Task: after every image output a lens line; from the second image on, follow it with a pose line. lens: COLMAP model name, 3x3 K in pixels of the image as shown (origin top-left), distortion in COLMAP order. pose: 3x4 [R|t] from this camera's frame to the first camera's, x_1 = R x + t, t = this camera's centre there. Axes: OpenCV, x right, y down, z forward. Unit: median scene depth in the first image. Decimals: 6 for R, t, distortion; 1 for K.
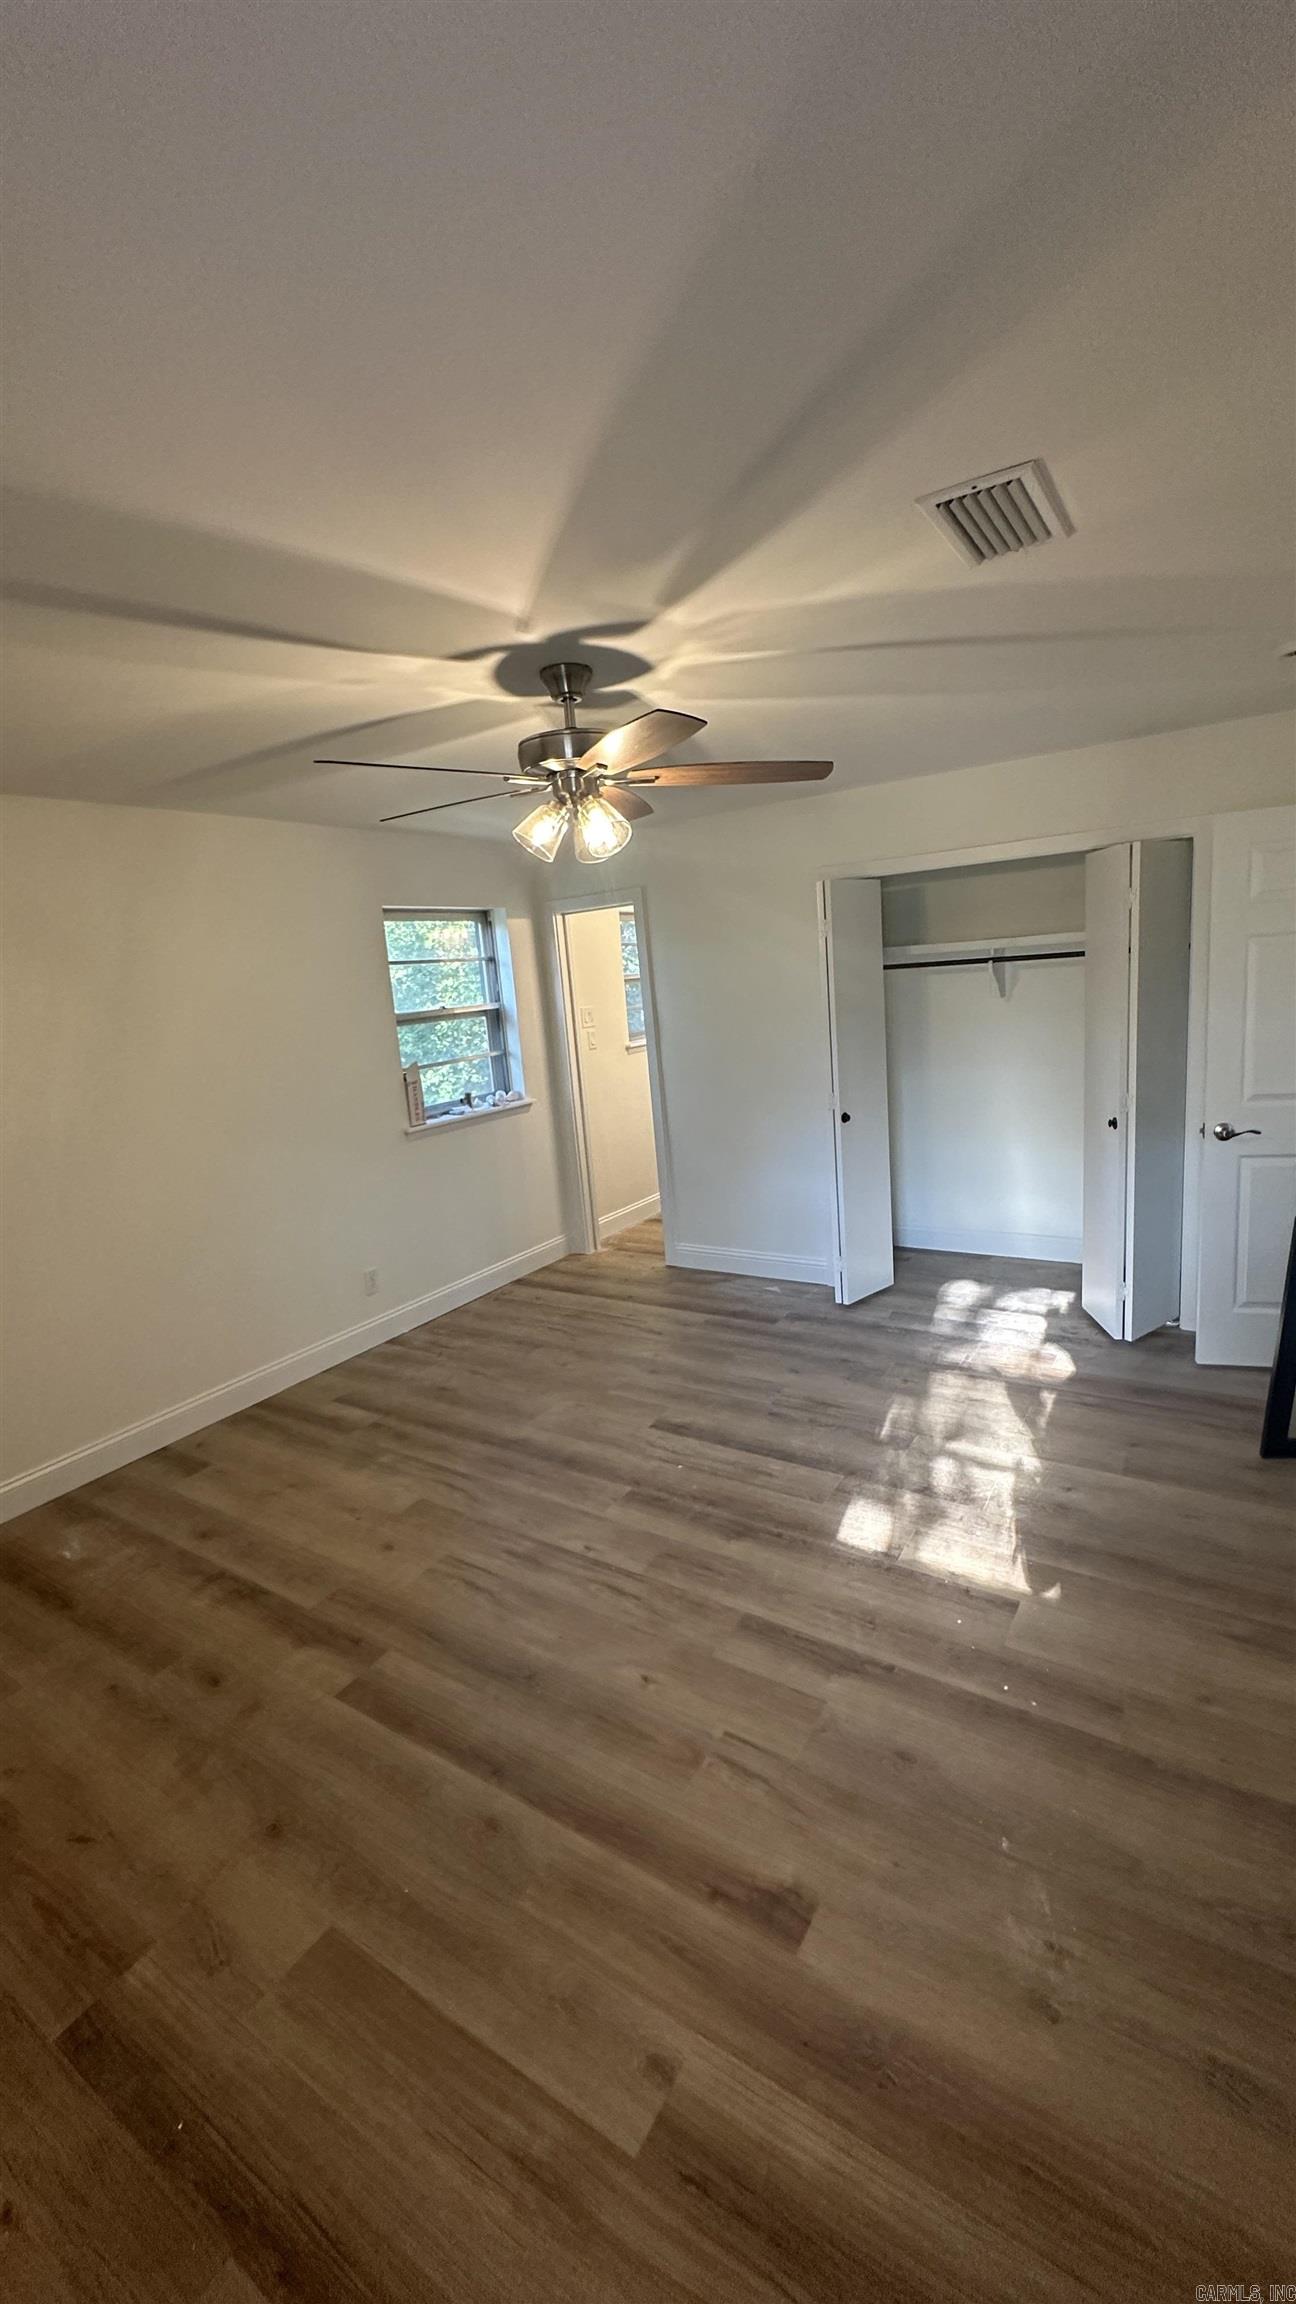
lens RADIAL K [[919.9, 0, 650.8], [0, 919.9, 1151.7], [0, 0, 1]] dist [-0.004950, 0.000977]
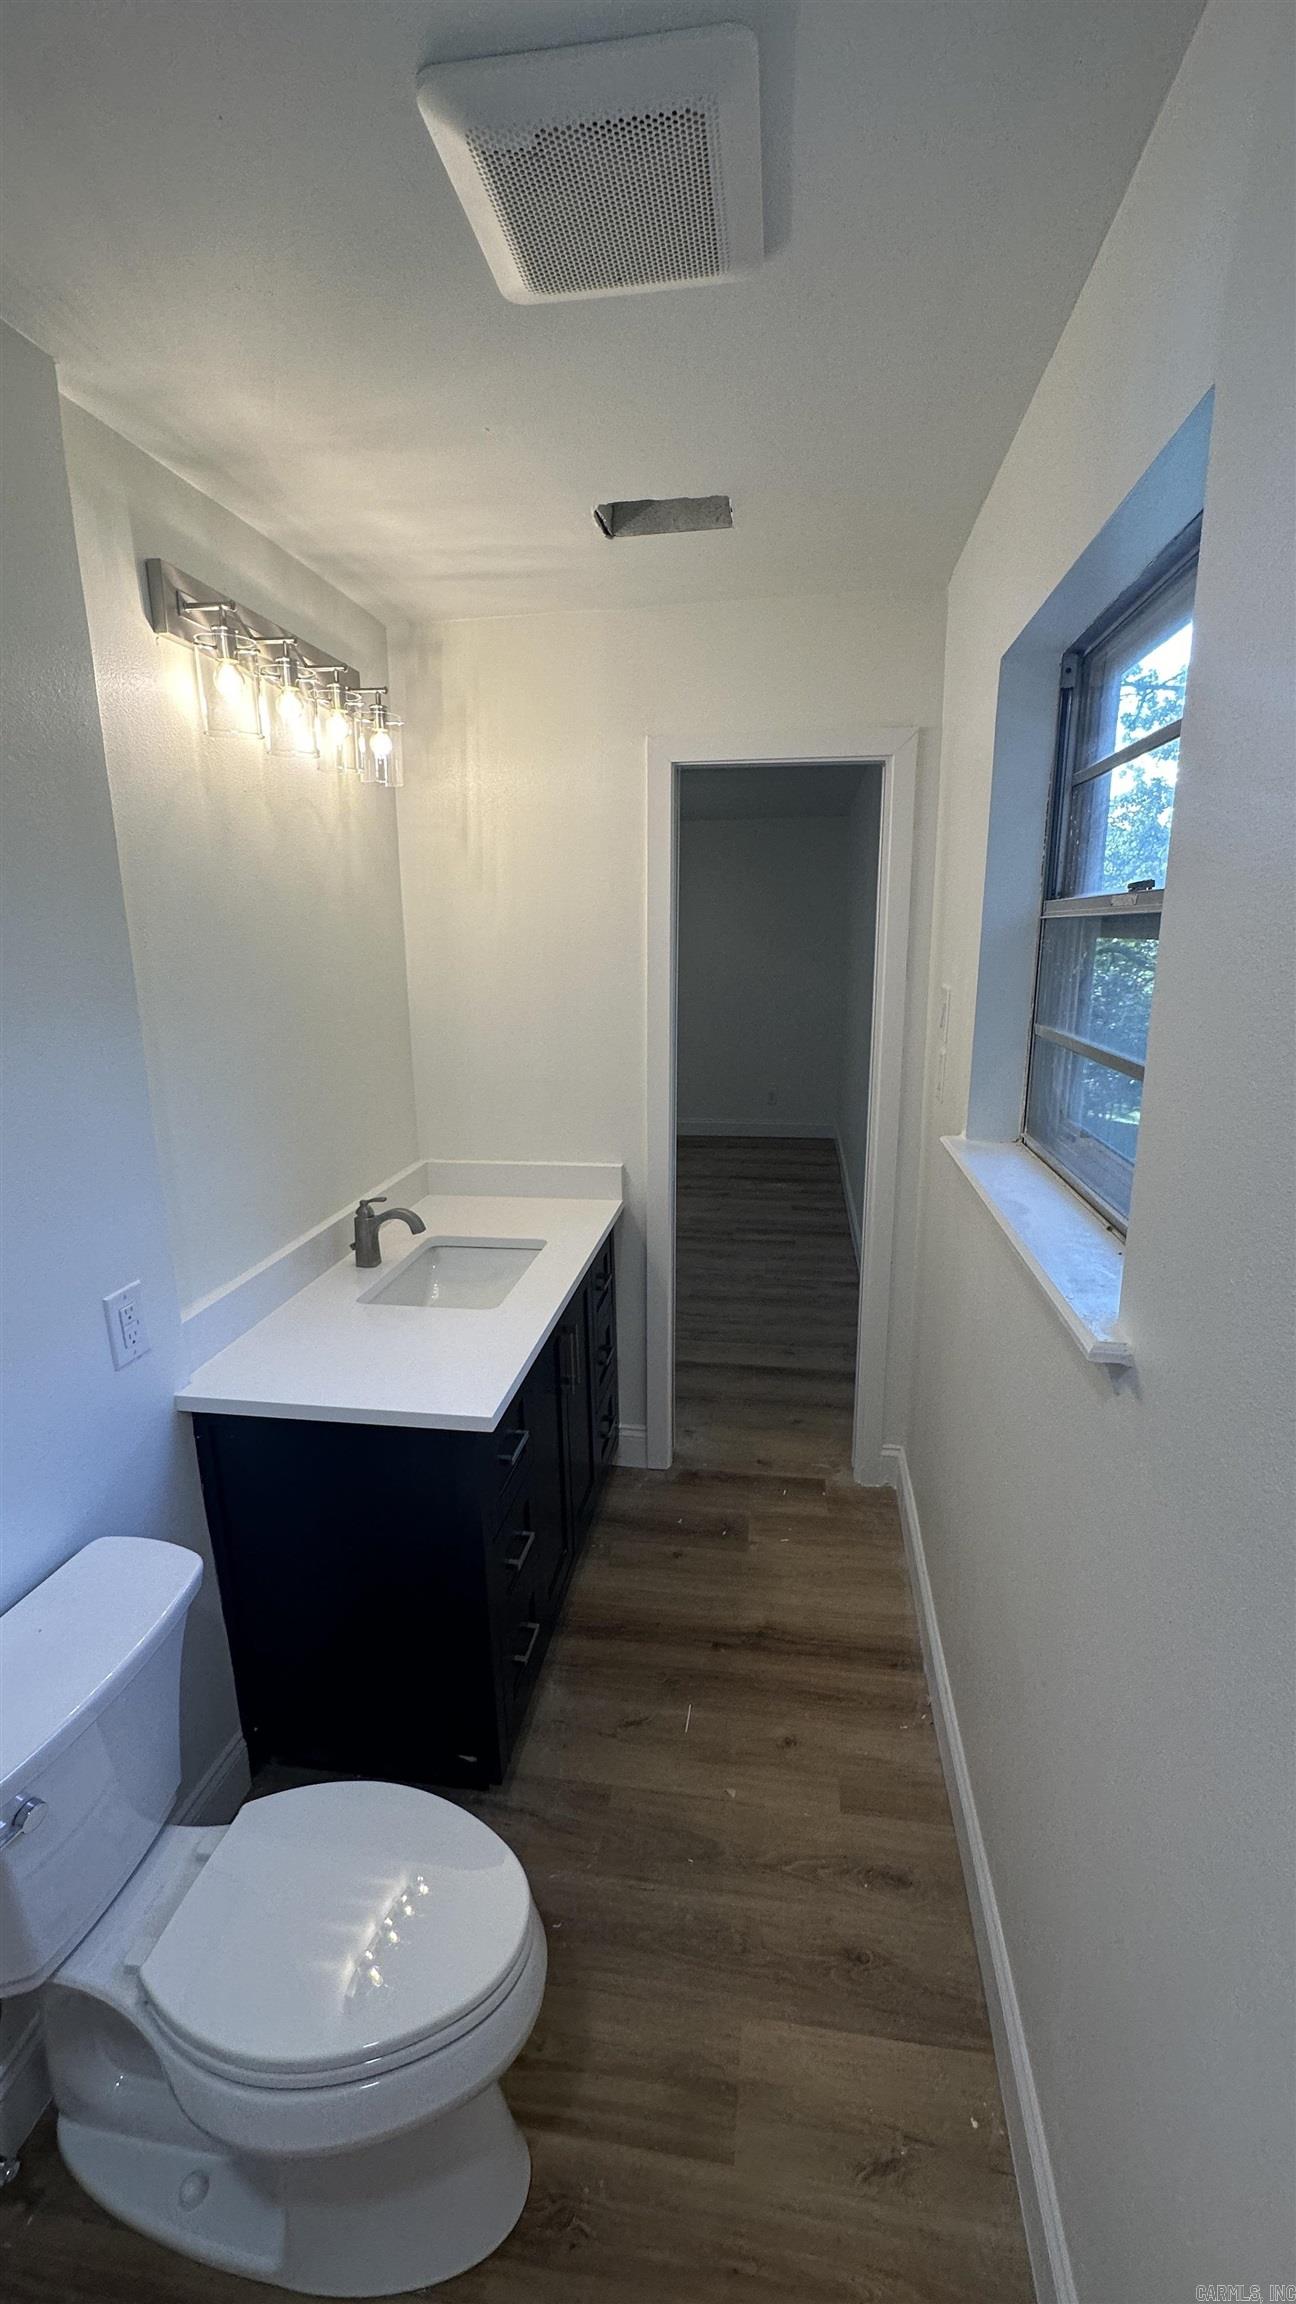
lens RADIAL K [[919.9, 0, 650.8], [0, 919.9, 1151.7], [0, 0, 1]] dist [-0.004950, 0.000977]
pose [[-0.907746, 0.183032, -0.377486, 0.435135], [0.005156, 0.904606, 0.426218, -0.579581], [0.419488, 0.384951, -0.822096, 2.965248]]
